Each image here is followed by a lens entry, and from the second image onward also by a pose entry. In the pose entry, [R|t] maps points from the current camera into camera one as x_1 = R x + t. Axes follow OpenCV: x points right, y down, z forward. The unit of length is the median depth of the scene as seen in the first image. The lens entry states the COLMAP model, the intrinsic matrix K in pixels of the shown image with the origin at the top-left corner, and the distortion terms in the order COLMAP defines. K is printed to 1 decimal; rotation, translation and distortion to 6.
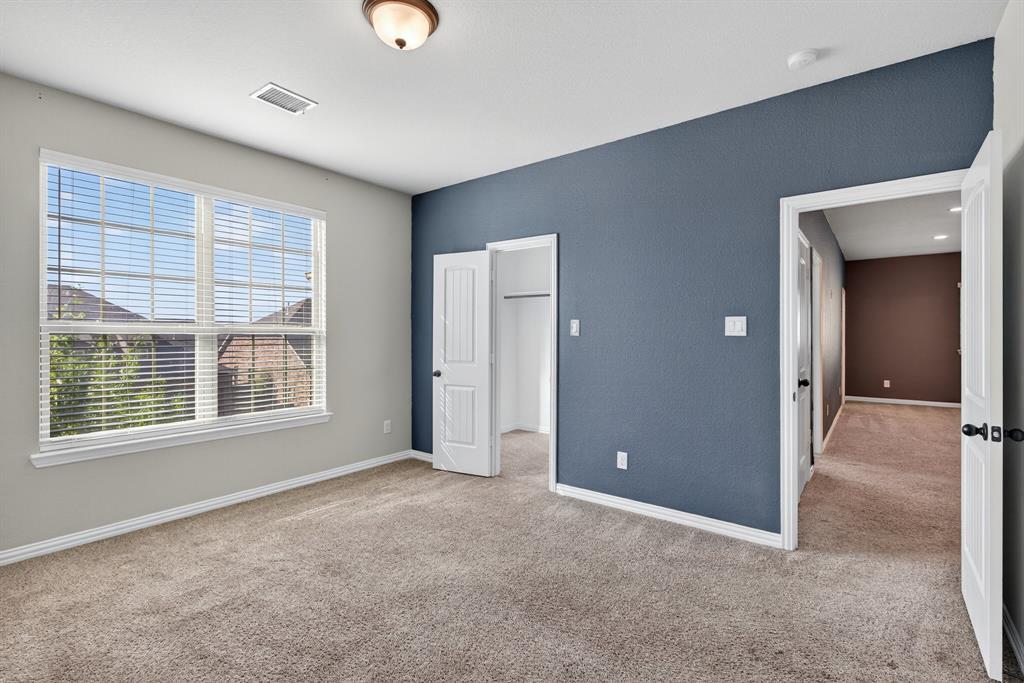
lens RADIAL K [[460.9, 0, 516.4], [0, 460.9, 339.7], [0, 0, 1]] dist [-0.001409, -0.000308]
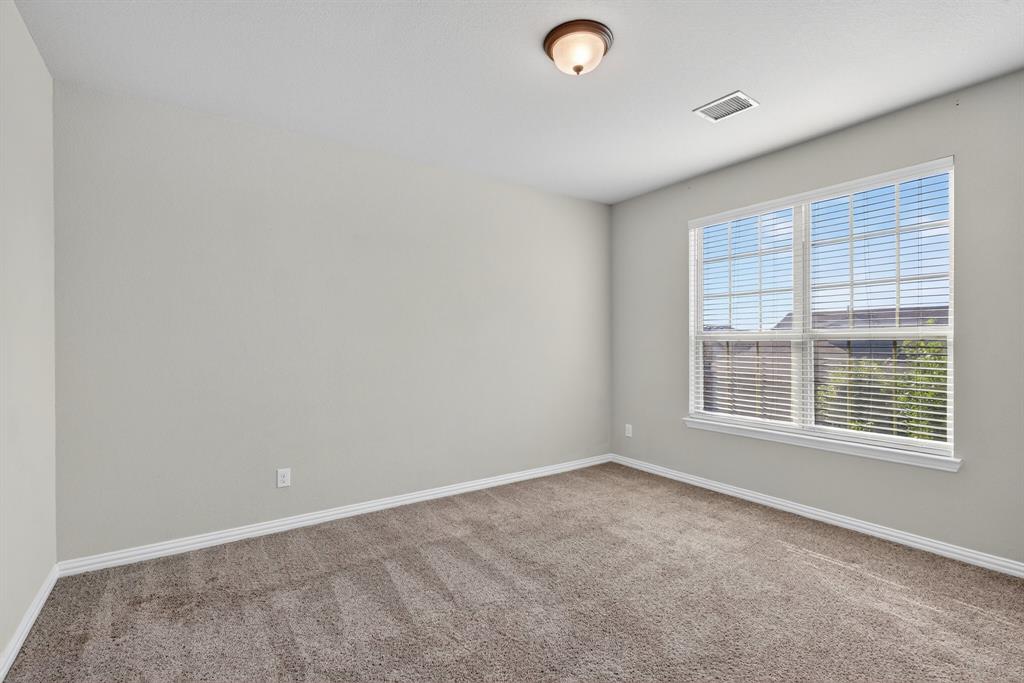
lens RADIAL K [[470.2, 0, 509.0], [0, 470.2, 343.1], [0, 0, 1]] dist [-0.002727, -0.000085]
pose [[-0.318144, 0.003526, -0.948036, 0.541835], [-0.003017, 0.999984, 0.004731, -0.009933], [0.948038, 0.004366, -0.318128, 0.761224]]
